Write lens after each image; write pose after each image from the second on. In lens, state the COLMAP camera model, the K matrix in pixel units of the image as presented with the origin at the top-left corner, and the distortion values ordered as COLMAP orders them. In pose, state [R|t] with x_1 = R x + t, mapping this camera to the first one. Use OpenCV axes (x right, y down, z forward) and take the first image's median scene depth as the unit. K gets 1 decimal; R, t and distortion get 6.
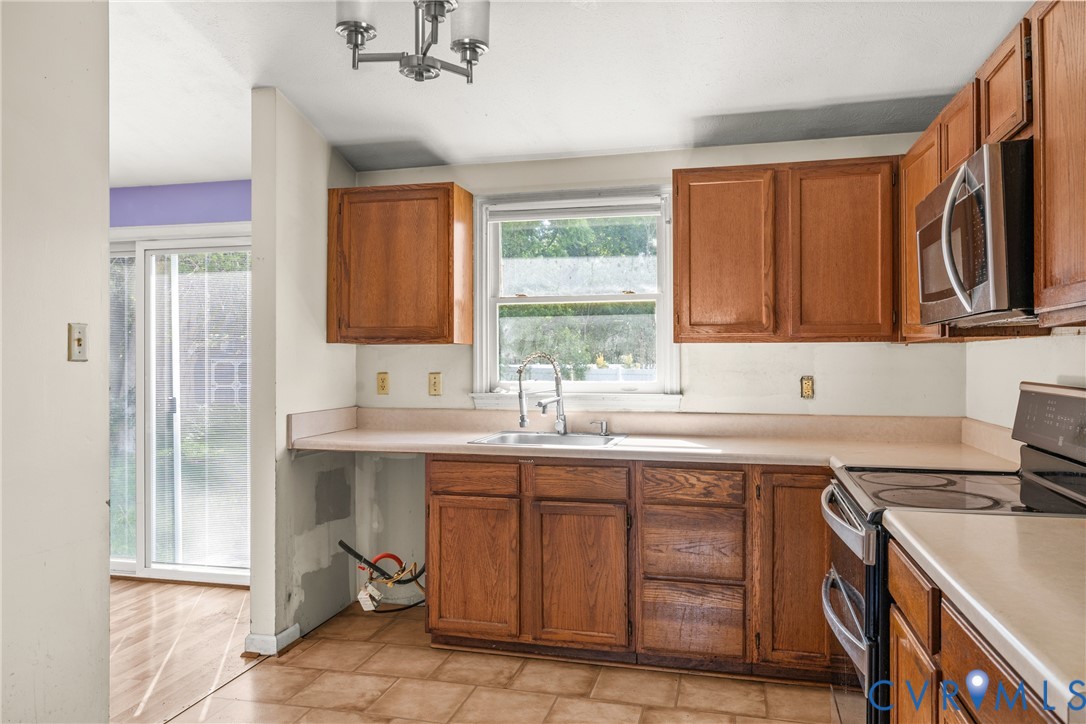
lens RADIAL K [[779.7, 0, 542.0], [0, 779.7, 355.6], [0, 0, 1]] dist [-0.010232, 0.014662]
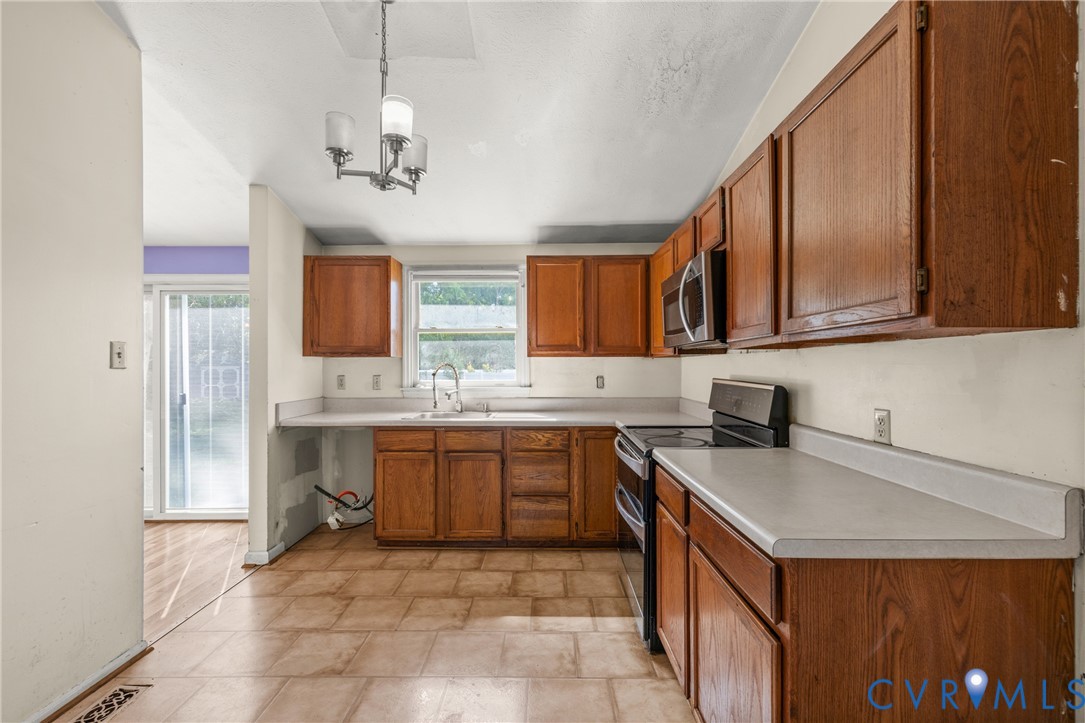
lens RADIAL K [[460.9, 0, 545.2], [0, 460.9, 364.6], [0, 0, 1]] dist [0.002618, 0.000594]
pose [[0.970591, -0.000832, 0.240732, -0.038182], [0.000768, 1.000000, 0.000362, 0.000020], [-0.240732, -0.000166, 0.970591, 0.008168]]
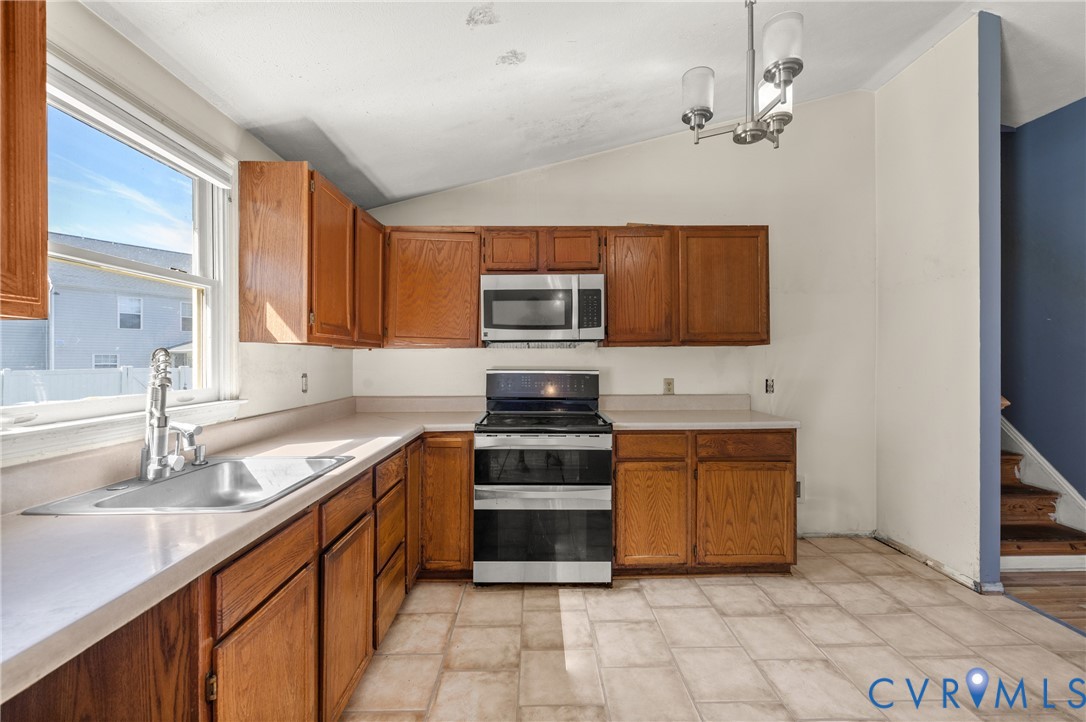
lens RADIAL K [[461.3, 0, 547.3], [0, 461.3, 359.1], [0, 0, 1]] dist [0.002618, 0.000594]
pose [[-0.269398, 0.000203, 0.963029, -0.474093], [0.002908, 0.999996, 0.000603, 0.005337], [-0.963024, 0.002963, -0.269398, 0.902391]]
